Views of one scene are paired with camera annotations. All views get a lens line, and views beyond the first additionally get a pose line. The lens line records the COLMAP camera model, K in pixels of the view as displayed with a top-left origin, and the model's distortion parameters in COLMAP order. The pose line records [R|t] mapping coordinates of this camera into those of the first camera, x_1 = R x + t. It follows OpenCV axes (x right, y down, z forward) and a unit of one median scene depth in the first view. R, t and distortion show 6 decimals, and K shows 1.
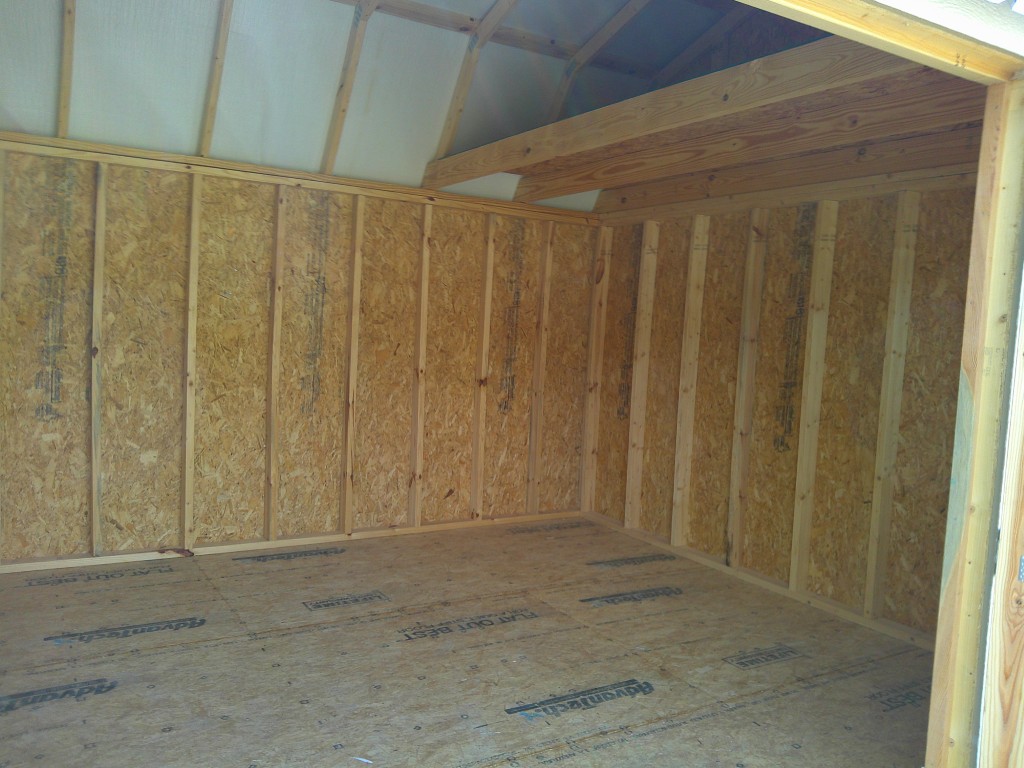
lens RADIAL K [[832.2, 0, 512.0], [0, 832.2, 384.0], [0, 0, 1]] dist [0.113294, -0.274904]
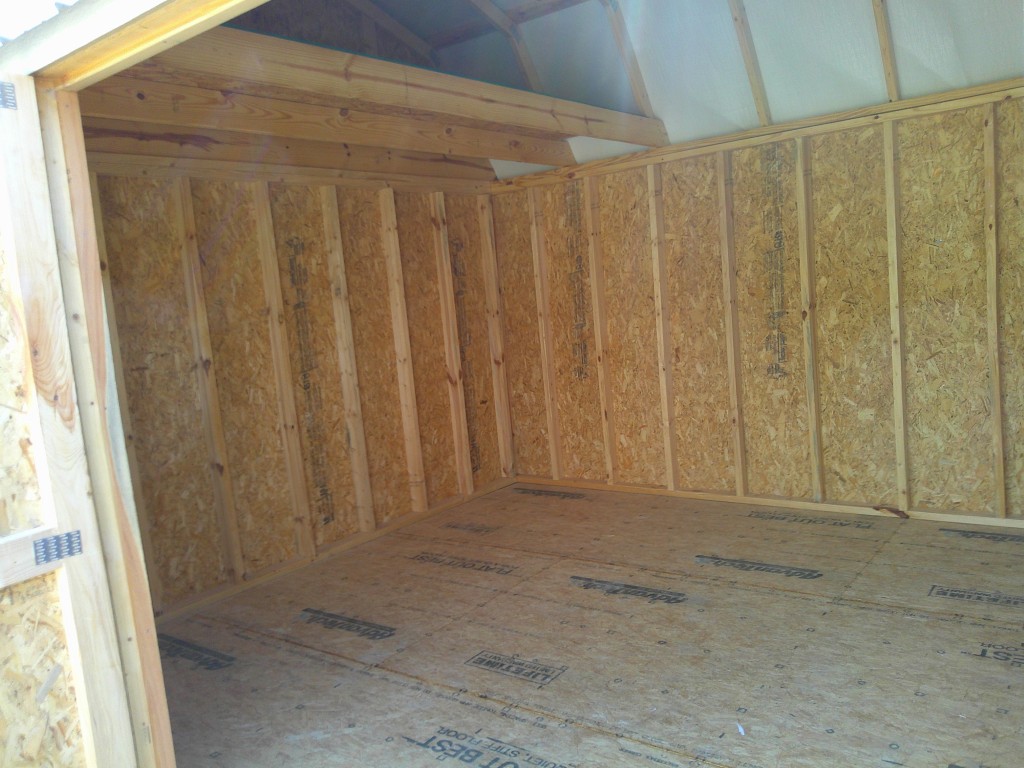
lens RADIAL K [[813.3, 0, 485.2], [0, 813.3, 400.6], [0, 0, 1]] dist [0.086098, -0.141801]
pose [[0.351792, 0.039741, -0.935234, 0.345211], [0.034859, 0.997849, 0.055514, -0.001443], [0.935429, -0.052131, 0.349650, 0.227362]]
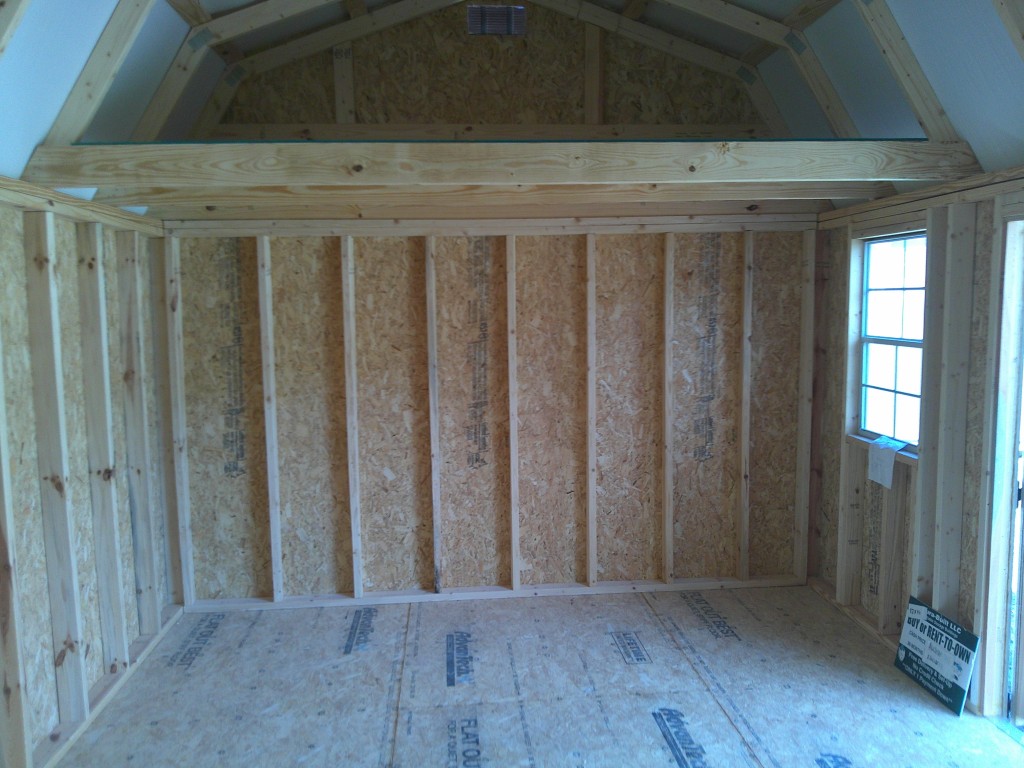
lens RADIAL K [[885.1, 0, 459.6], [0, 885.1, 368.4], [0, 0, 1]] dist [0.138837, -0.349406]
pose [[0.439722, -0.135658, 0.887830, -0.639741], [0.105408, 0.989490, 0.098985, -0.150493], [-0.891927, 0.050058, 0.449400, 0.490326]]
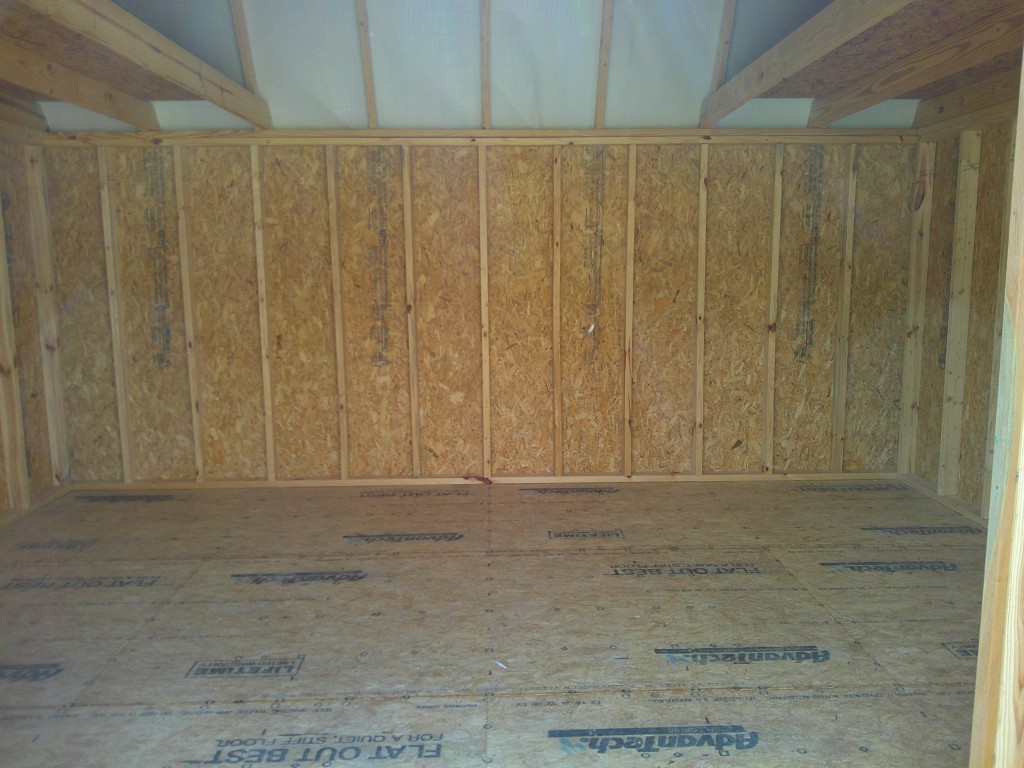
lens RADIAL K [[845.5, 0, 509.3], [0, 845.5, 388.8], [0, 0, 1]] dist [0.131538, -0.289600]
pose [[0.861894, 0.018847, -0.506739, 0.233784], [0.013443, 0.998109, 0.059987, 0.005243], [0.506911, -0.058514, 0.860010, 0.024531]]
